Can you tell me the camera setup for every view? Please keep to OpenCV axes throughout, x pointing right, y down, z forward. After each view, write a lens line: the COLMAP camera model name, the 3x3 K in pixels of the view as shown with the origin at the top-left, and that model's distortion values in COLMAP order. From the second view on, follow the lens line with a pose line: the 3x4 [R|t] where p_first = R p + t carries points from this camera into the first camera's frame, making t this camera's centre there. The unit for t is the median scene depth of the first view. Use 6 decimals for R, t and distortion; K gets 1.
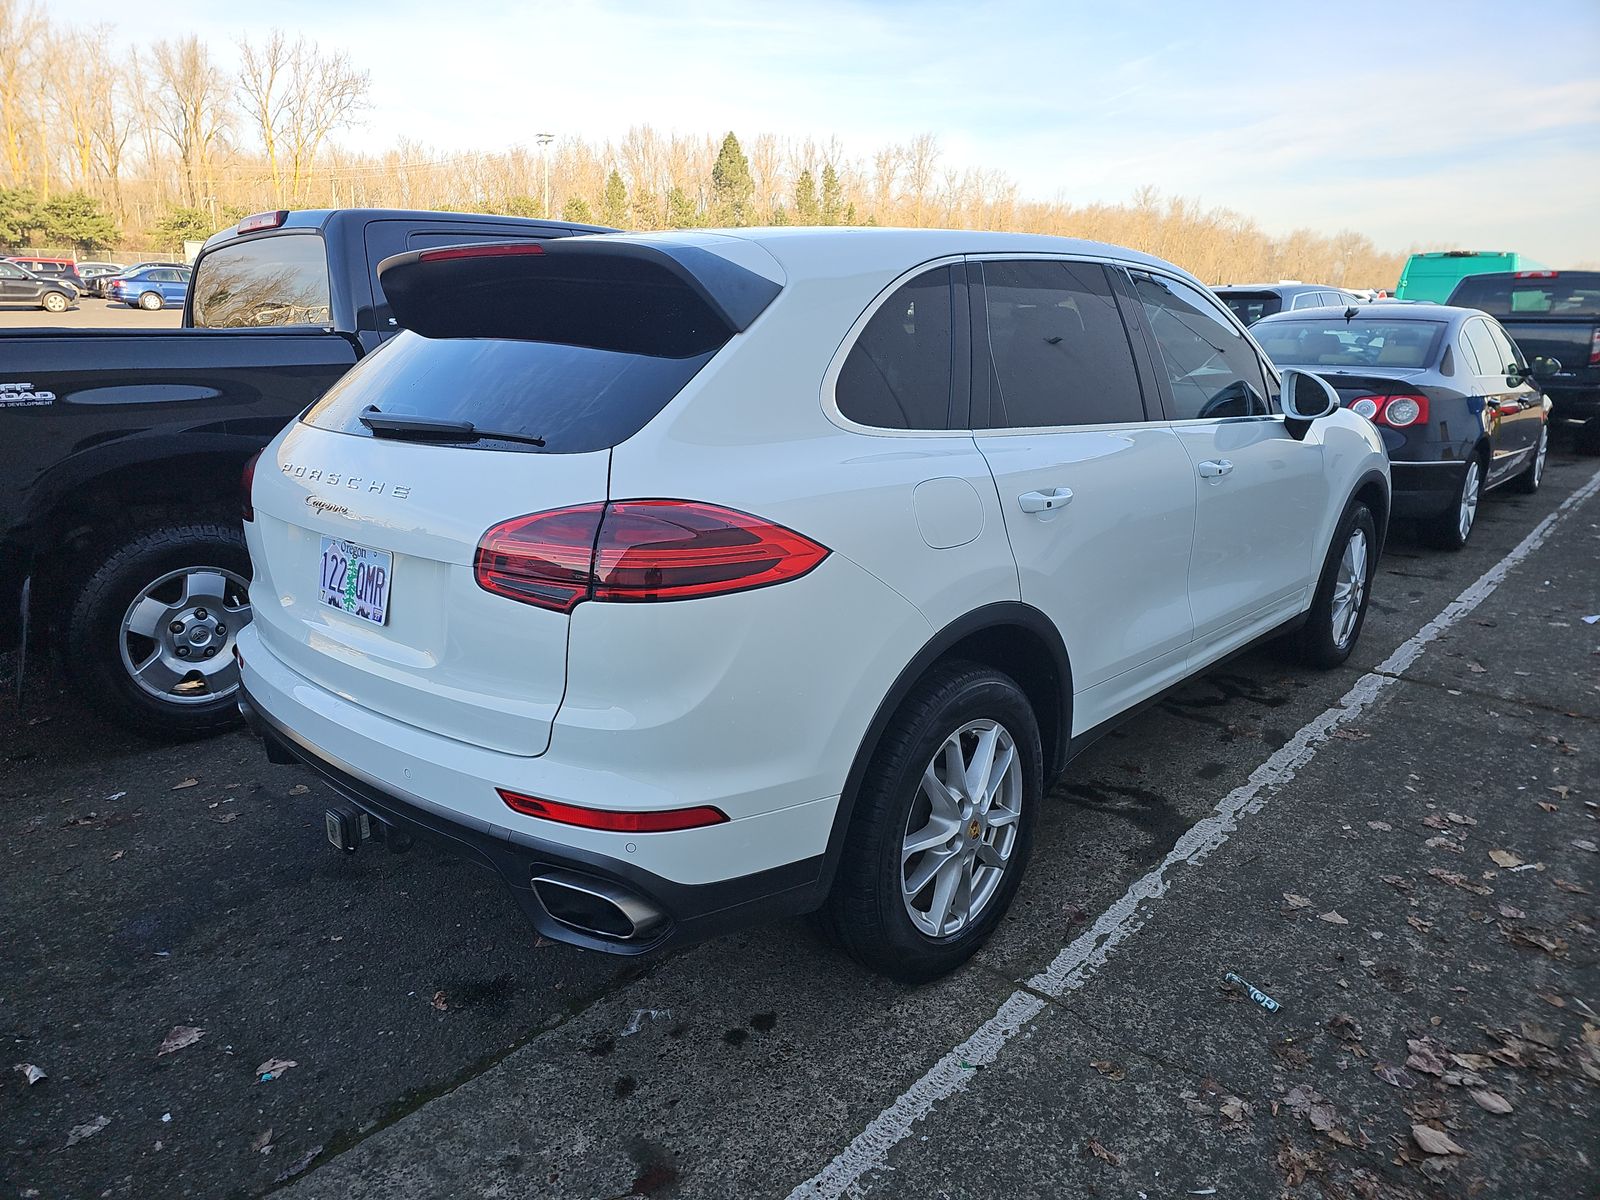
lens RADIAL K [[1048.5, 0, 794.0], [0, 1048.5, 578.9], [0, 0, 1]] dist [0.046180, -0.040770]
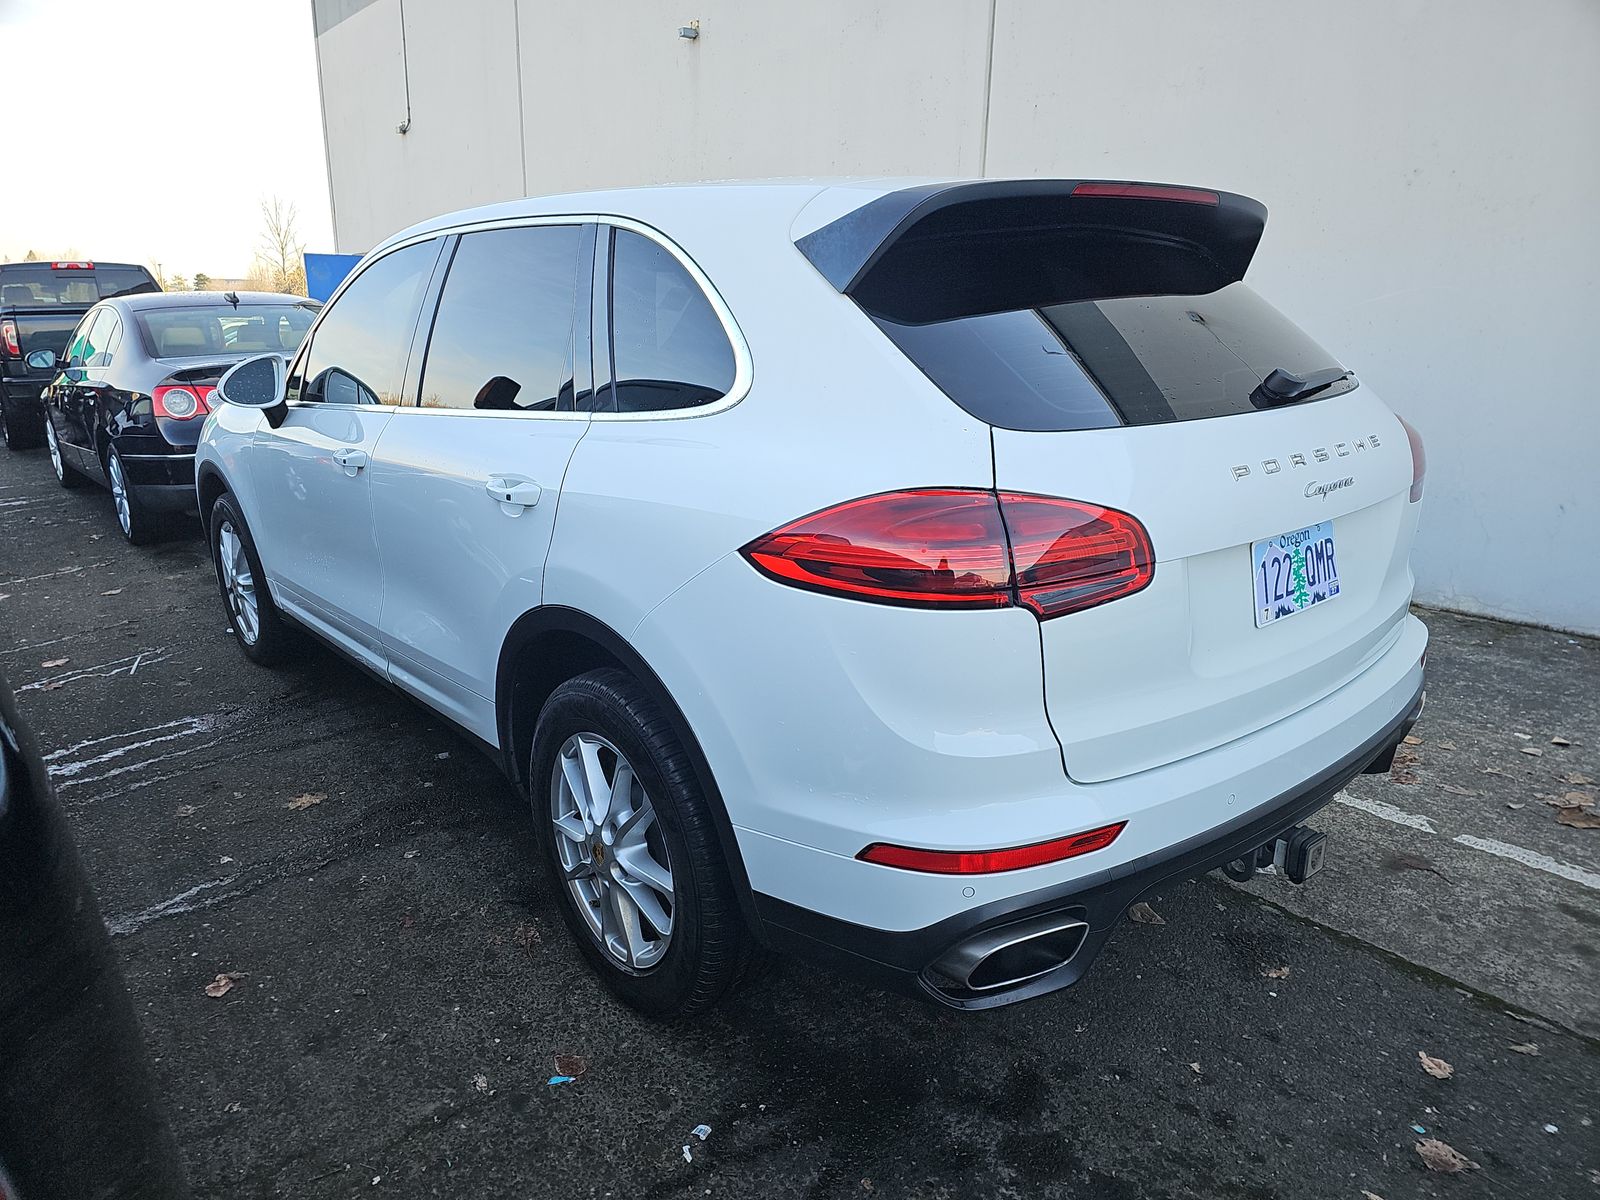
lens RADIAL K [[1038.4, 0, 800.0], [0, 1038.4, 600.0], [0, 0, 1]] dist [0.041003, -0.035252]
pose [[0.139991, -0.275074, 0.951177, -1.302934], [0.254009, 0.938465, 0.234013, -0.283235], [-0.957017, 0.208848, 0.201248, 1.227028]]
